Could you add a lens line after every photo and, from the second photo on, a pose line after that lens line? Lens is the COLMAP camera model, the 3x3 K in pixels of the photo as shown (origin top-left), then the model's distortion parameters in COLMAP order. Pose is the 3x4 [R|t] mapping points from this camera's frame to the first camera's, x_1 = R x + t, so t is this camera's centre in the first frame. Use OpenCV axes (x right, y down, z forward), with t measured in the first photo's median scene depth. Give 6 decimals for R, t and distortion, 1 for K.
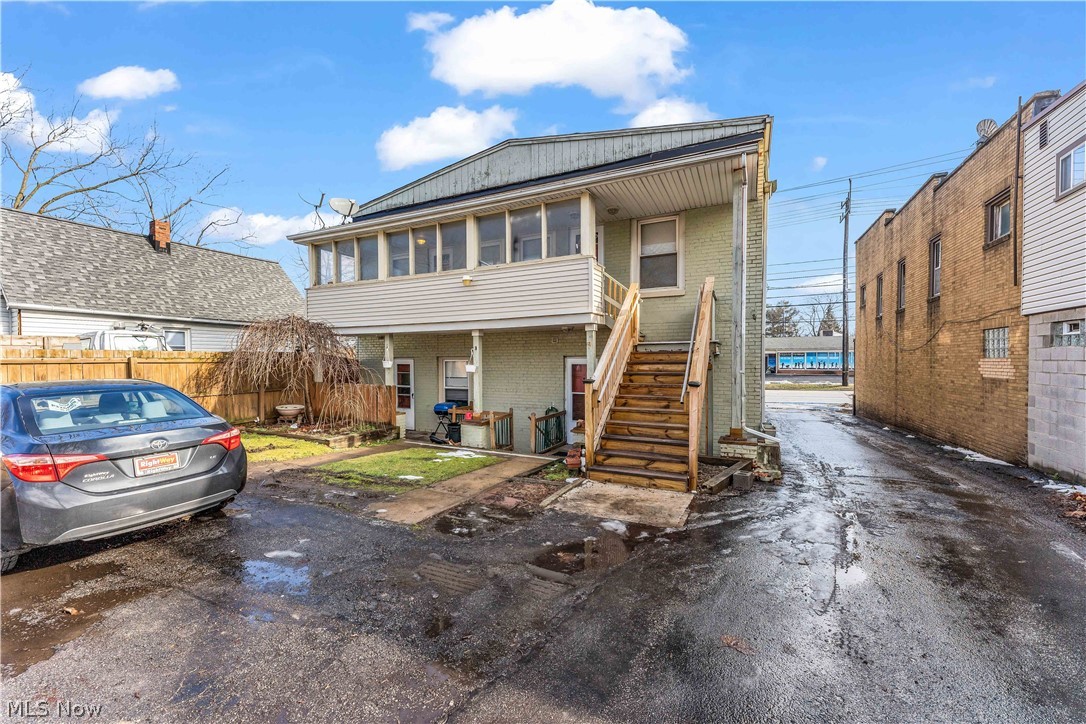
lens RADIAL K [[424.9, 0, 541.2], [0, 424.9, 364.1], [0, 0, 1]] dist [-0.000051, 0.000015]
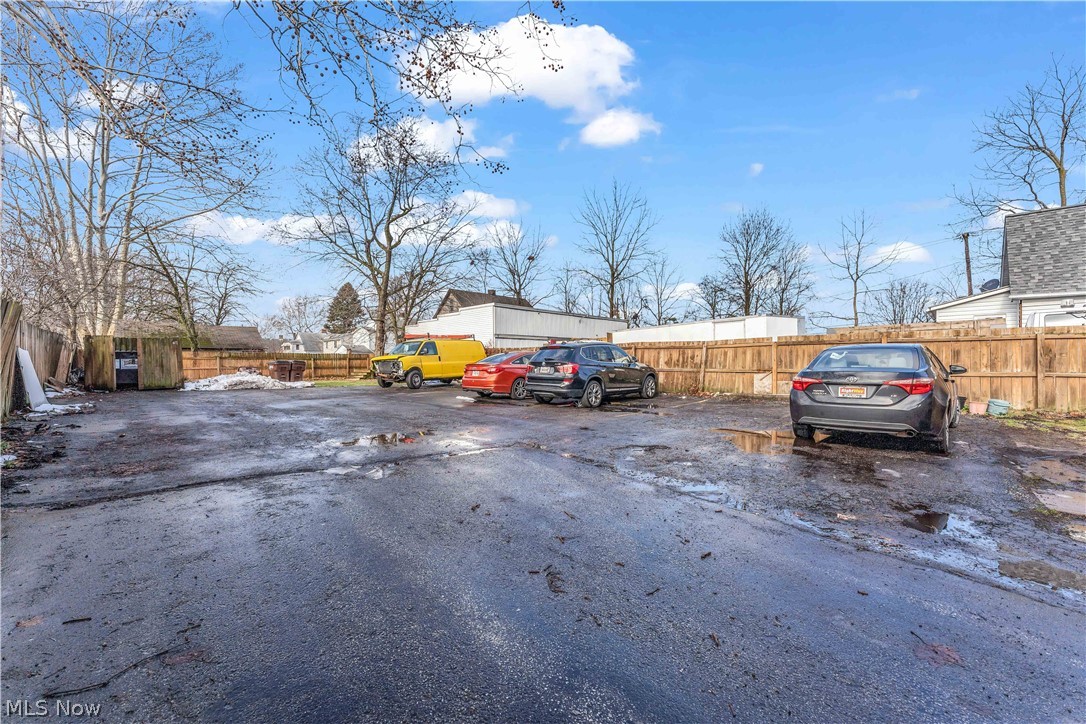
lens RADIAL K [[424.9, 0, 542.4], [0, 424.9, 361.0], [0, 0, 1]] dist [-0.000051, 0.000015]
pose [[-0.302229, 0.005091, -0.953222, 0.378259], [-0.006997, 0.999947, 0.007559, 0.052291], [0.953210, 0.008954, -0.302177, 0.176719]]
